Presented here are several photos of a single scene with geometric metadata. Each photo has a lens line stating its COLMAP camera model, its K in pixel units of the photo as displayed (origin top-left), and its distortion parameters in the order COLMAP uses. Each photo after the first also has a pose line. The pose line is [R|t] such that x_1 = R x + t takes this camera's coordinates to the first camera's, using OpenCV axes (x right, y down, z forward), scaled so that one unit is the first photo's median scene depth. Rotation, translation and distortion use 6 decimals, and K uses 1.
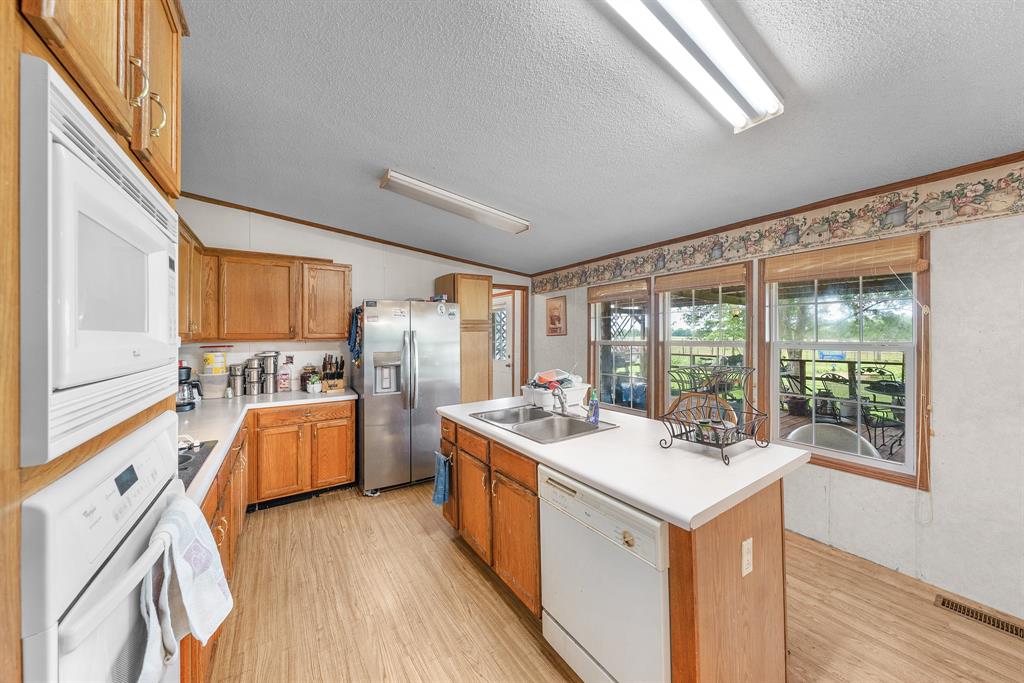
lens RADIAL K [[357.2, 0, 515.2], [0, 357.2, 332.1], [0, 0, 1]] dist [0.000221, 0.000341]
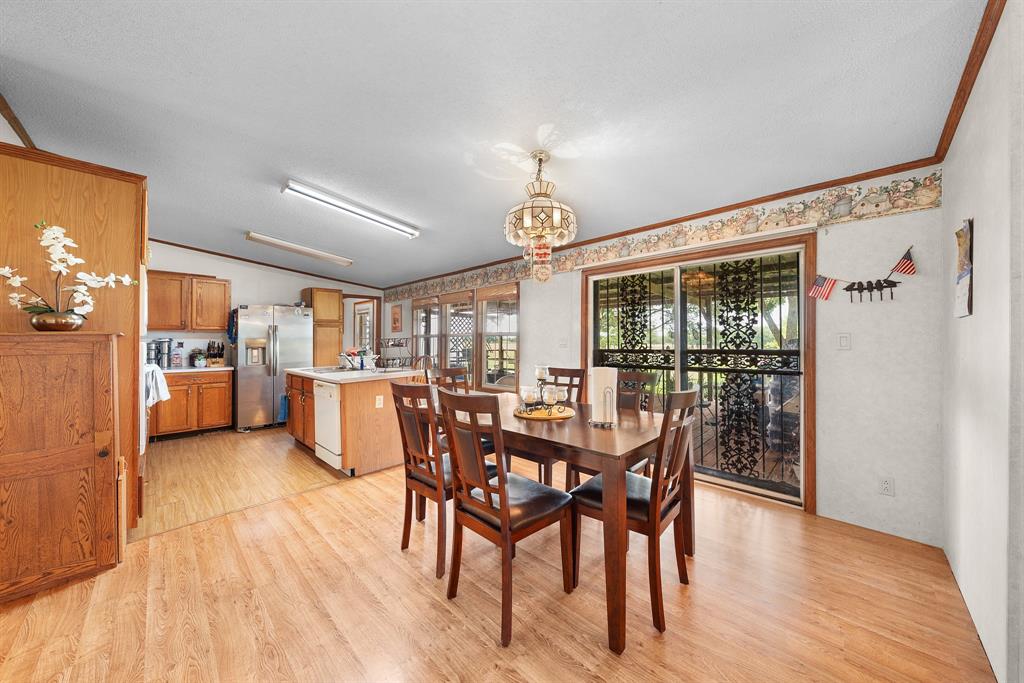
lens RADIAL K [[357.2, 0, 519.1], [0, 357.2, 338.4], [0, 0, 1]] dist [0.000221, 0.000341]
pose [[0.977597, 0.005482, 0.210413, 0.412942], [-0.005405, 0.999985, -0.000937, 0.047782], [-0.210415, -0.000222, 0.977612, -0.719062]]
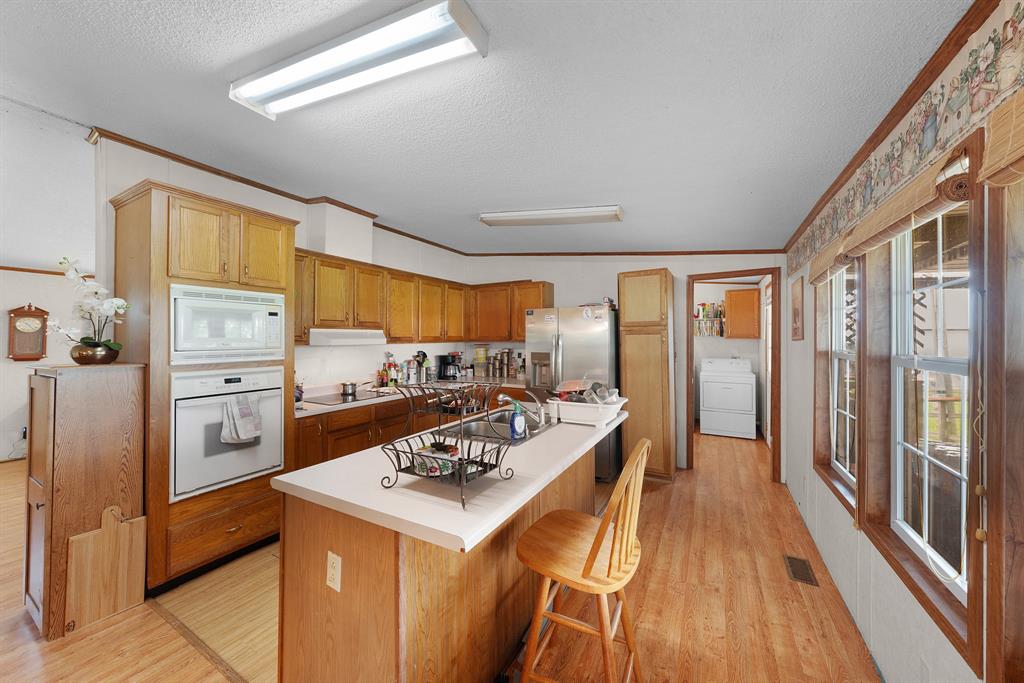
lens RADIAL K [[357.2, 0, 510.6], [0, 357.2, 337.0], [0, 0, 1]] dist [0.000221, 0.000341]
pose [[0.449998, 0.001029, -0.893029, 0.634058], [0.005719, 0.999976, 0.004034, -0.001043], [0.893011, -0.006922, 0.449981, 0.356501]]
